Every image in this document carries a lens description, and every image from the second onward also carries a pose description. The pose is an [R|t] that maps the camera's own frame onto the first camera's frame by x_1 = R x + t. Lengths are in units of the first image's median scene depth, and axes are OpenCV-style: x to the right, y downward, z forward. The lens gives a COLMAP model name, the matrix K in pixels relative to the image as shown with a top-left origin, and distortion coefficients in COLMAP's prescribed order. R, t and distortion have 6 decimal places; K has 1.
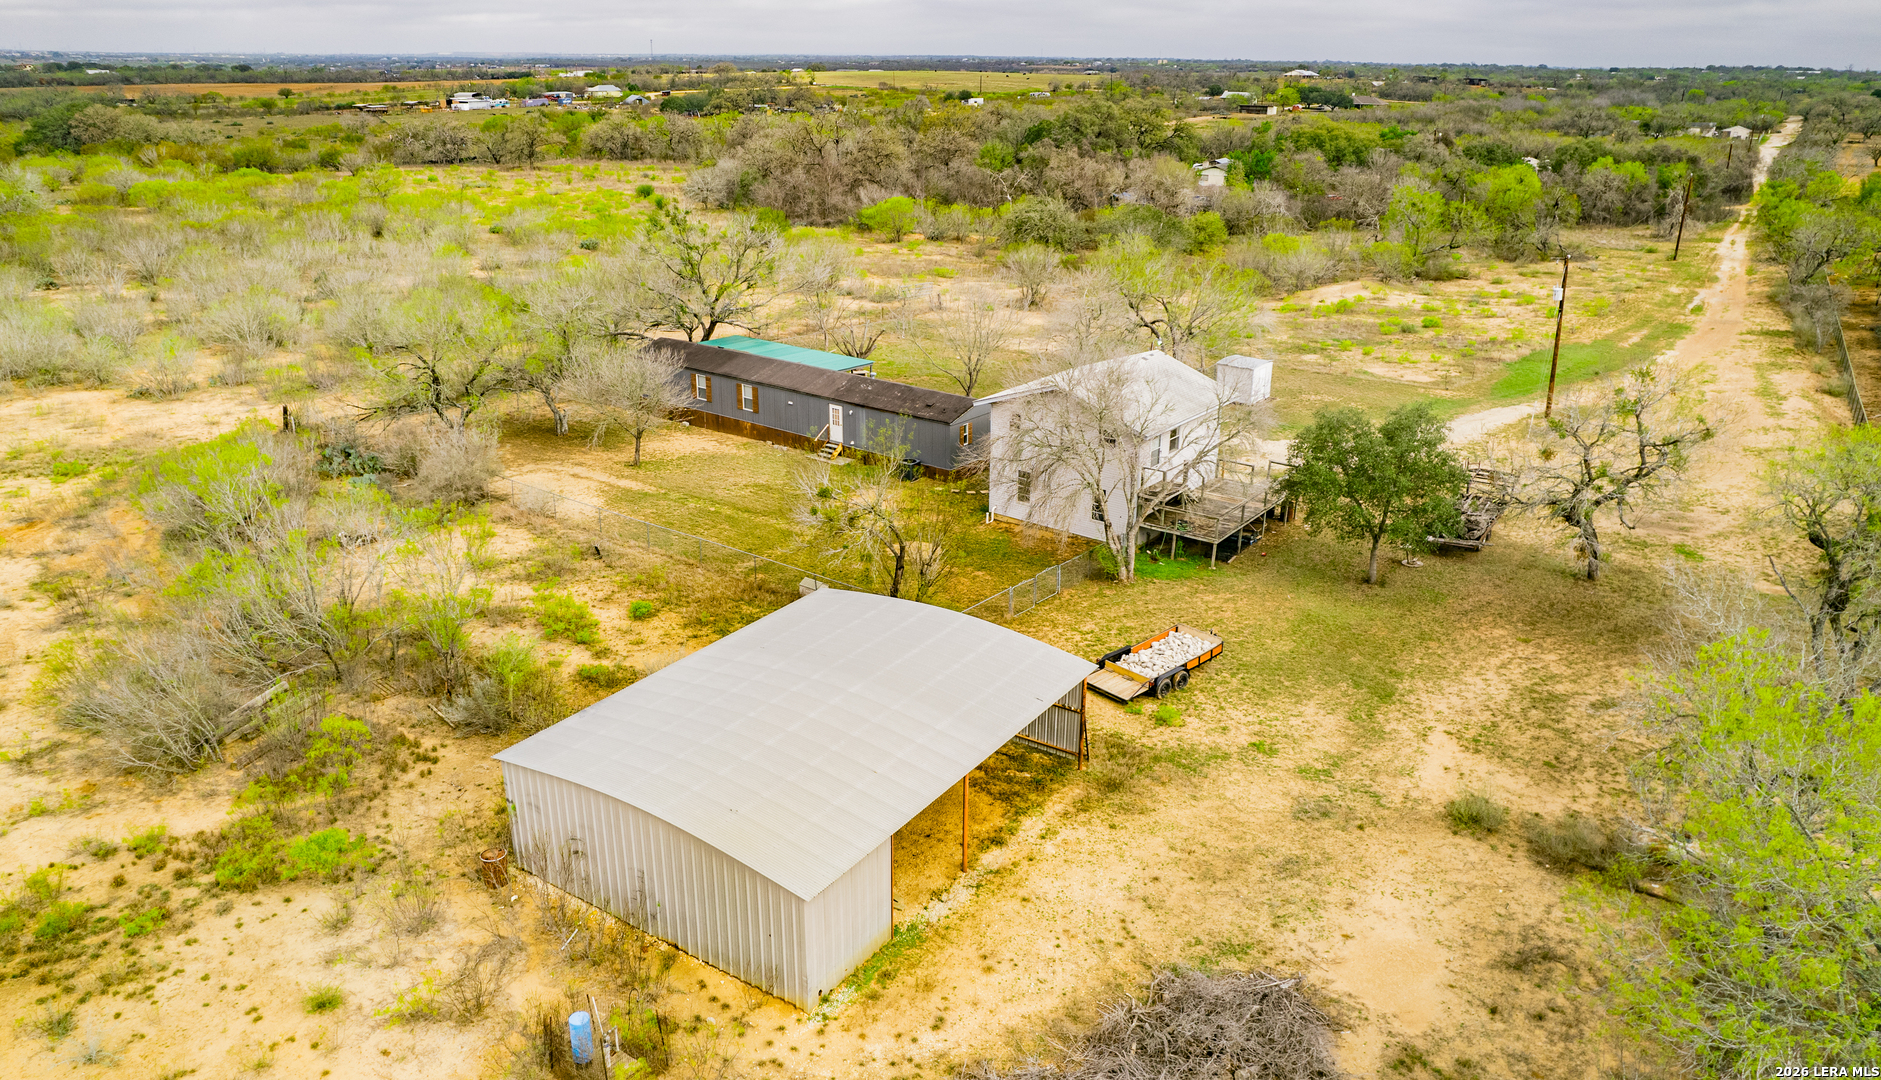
lens RADIAL K [[1230.3, 0, 940.5], [0, 1230.3, 540.0], [0, 0, 1]] dist [-0.046381, 0.000794]
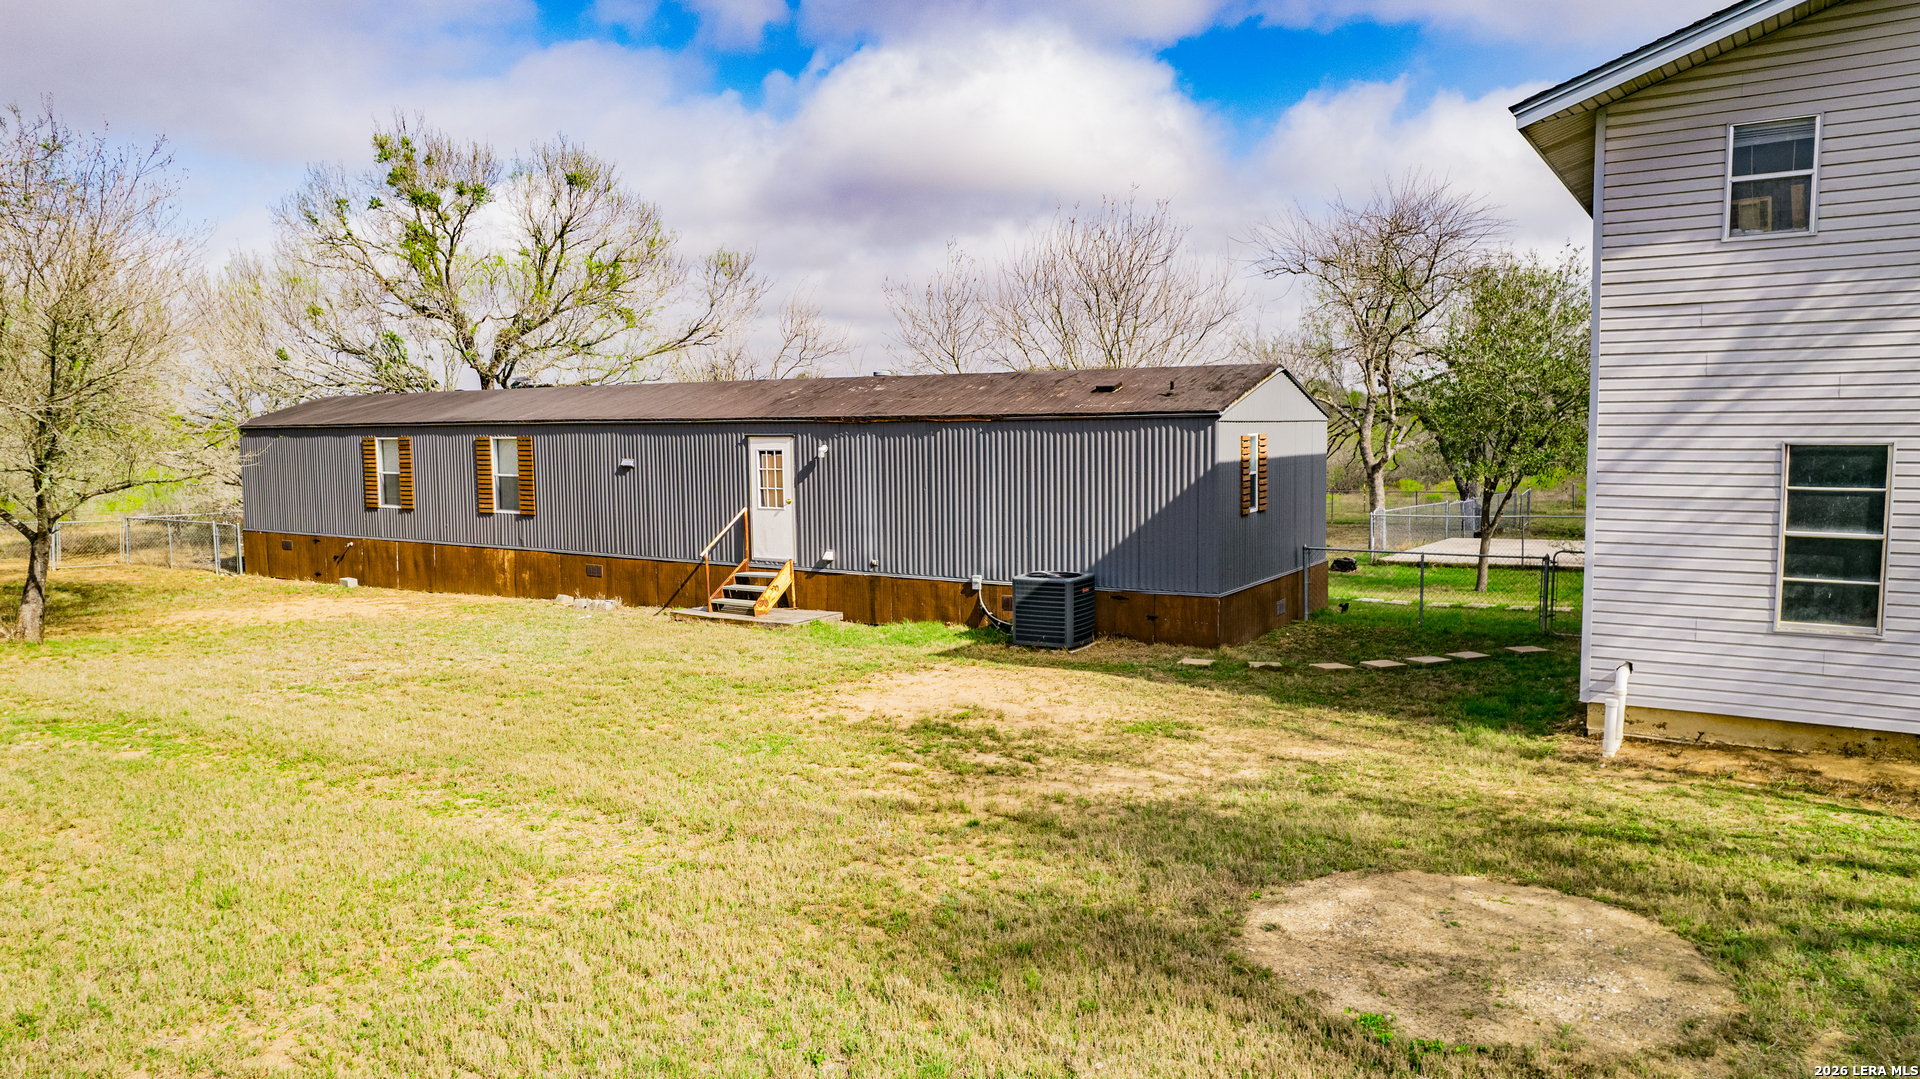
lens RADIAL K [[1254.4, 0, 960.0], [0, 1254.4, 539.5], [0, 0, 1]] dist [-0.059472, 0.037029]
pose [[0.995794, -0.026852, 0.087596, -0.027958], [0.049407, 0.962540, -0.266599, -0.000100], [-0.077156, 0.269805, 0.959819, 0.296098]]
